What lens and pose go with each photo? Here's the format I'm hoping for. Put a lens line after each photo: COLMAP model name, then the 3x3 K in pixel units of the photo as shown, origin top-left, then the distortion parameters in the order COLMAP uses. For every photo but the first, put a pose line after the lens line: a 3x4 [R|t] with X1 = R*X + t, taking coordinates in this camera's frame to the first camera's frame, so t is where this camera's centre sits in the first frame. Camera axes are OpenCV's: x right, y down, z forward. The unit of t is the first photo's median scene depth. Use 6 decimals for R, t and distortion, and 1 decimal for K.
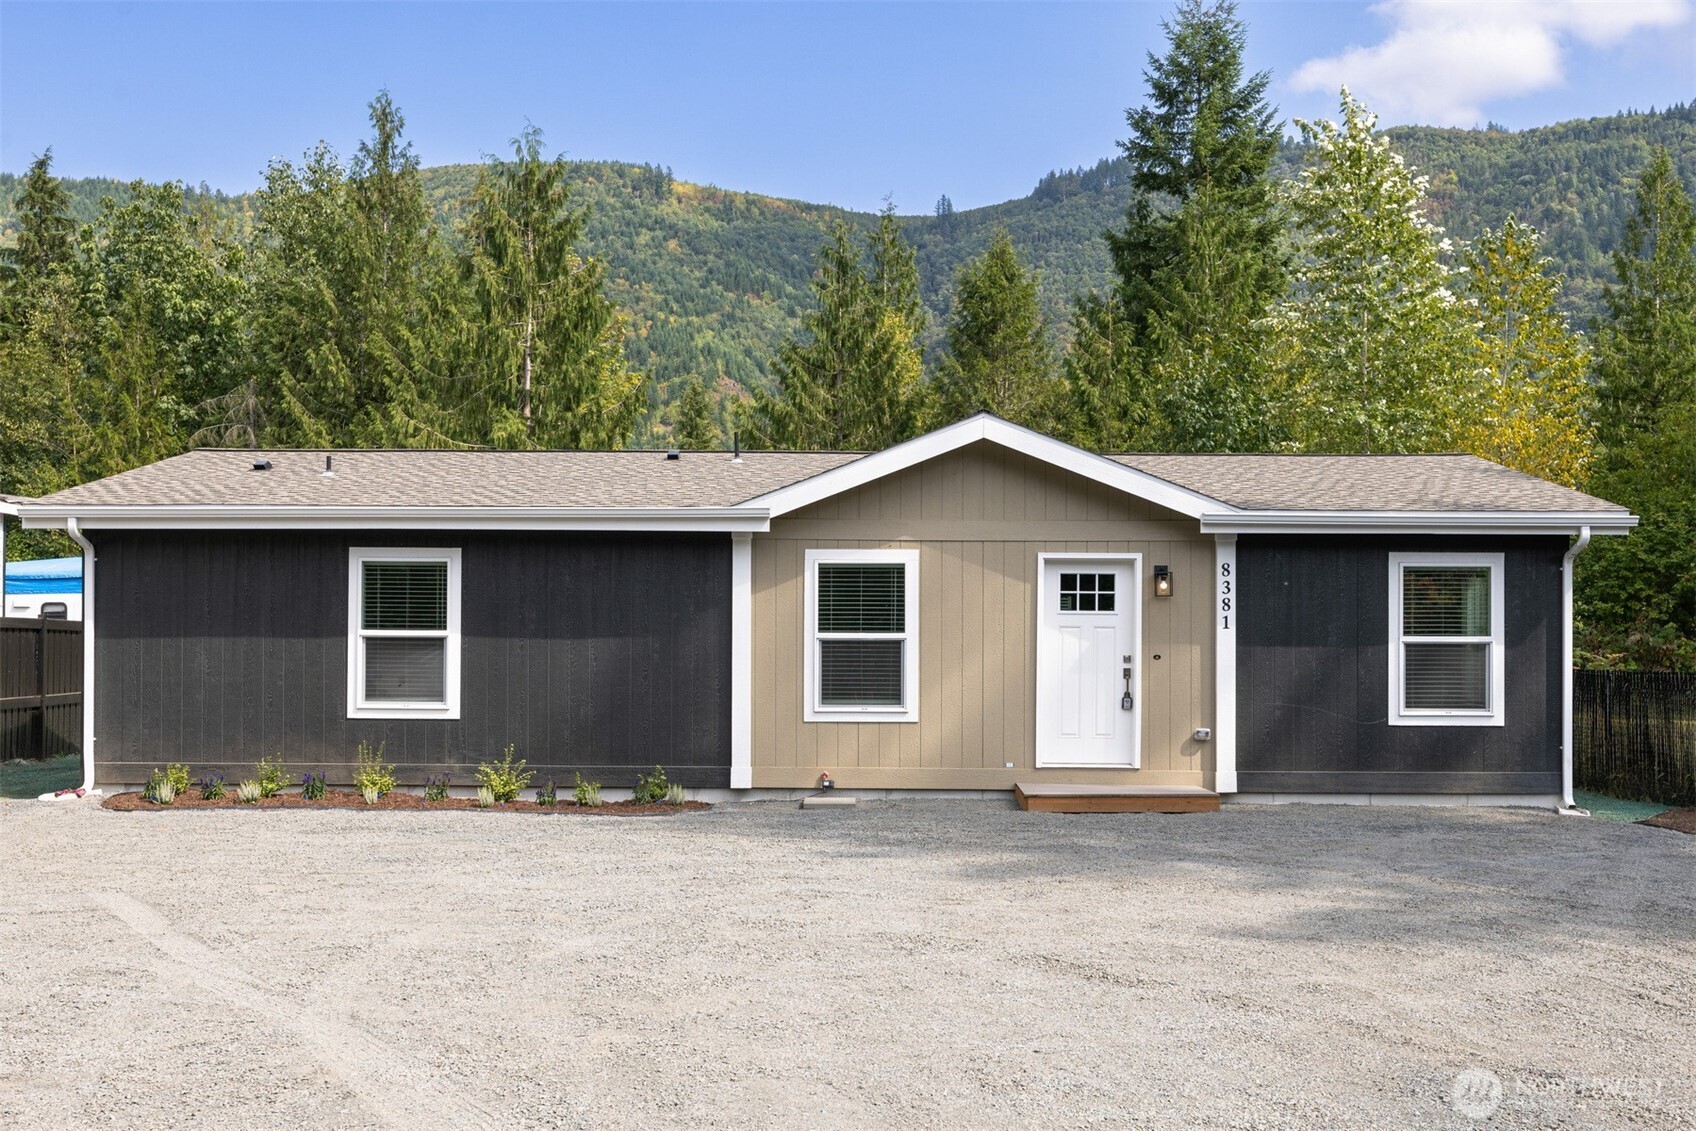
lens RADIAL K [[1720.1, 0, 855.4], [0, 1720.1, 604.1], [0, 0, 1]] dist [-0.002311, 0.000000]
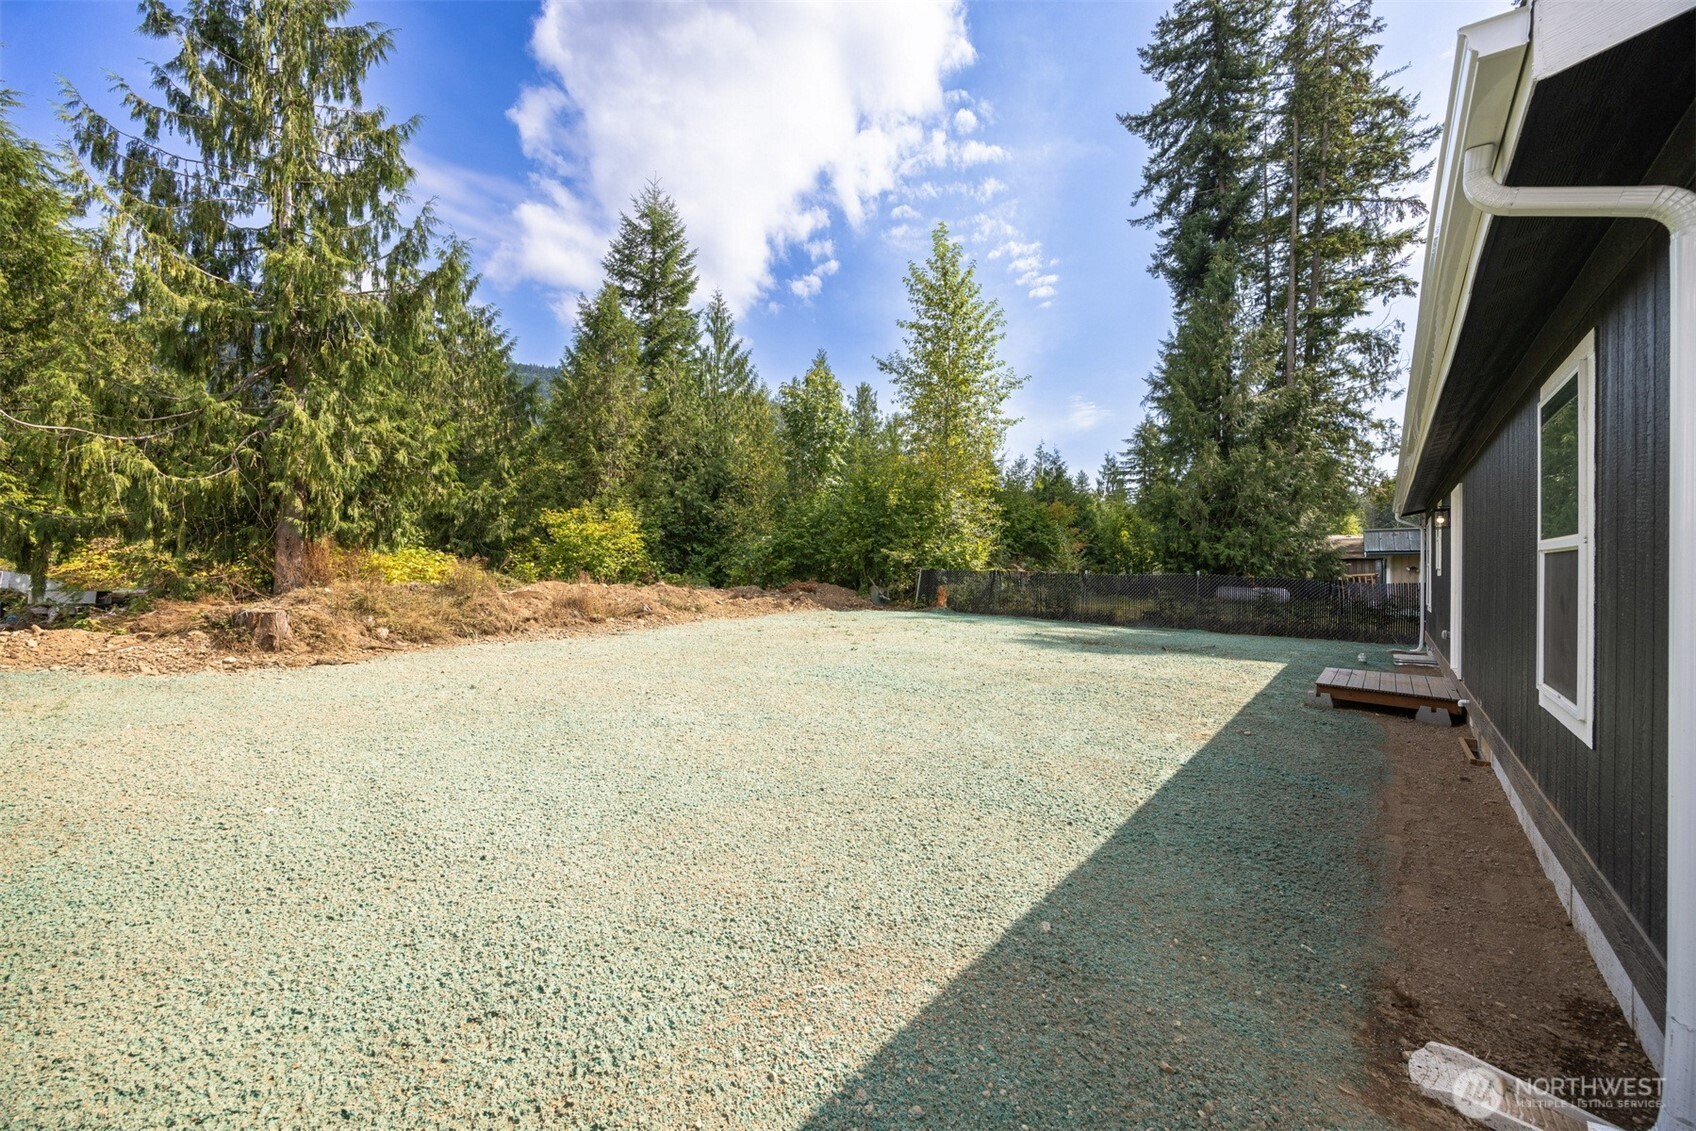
lens RADIAL K [[639.5, 0, 862.1], [0, 639.5, 561.0], [0, 0, 1]] dist [0.000293, -0.000273]
pose [[0.637133, 0.002928, 0.770749, -0.600144], [-0.018799, 0.999754, 0.011743, 0.029147], [-0.770525, -0.021971, 0.637031, 1.529992]]
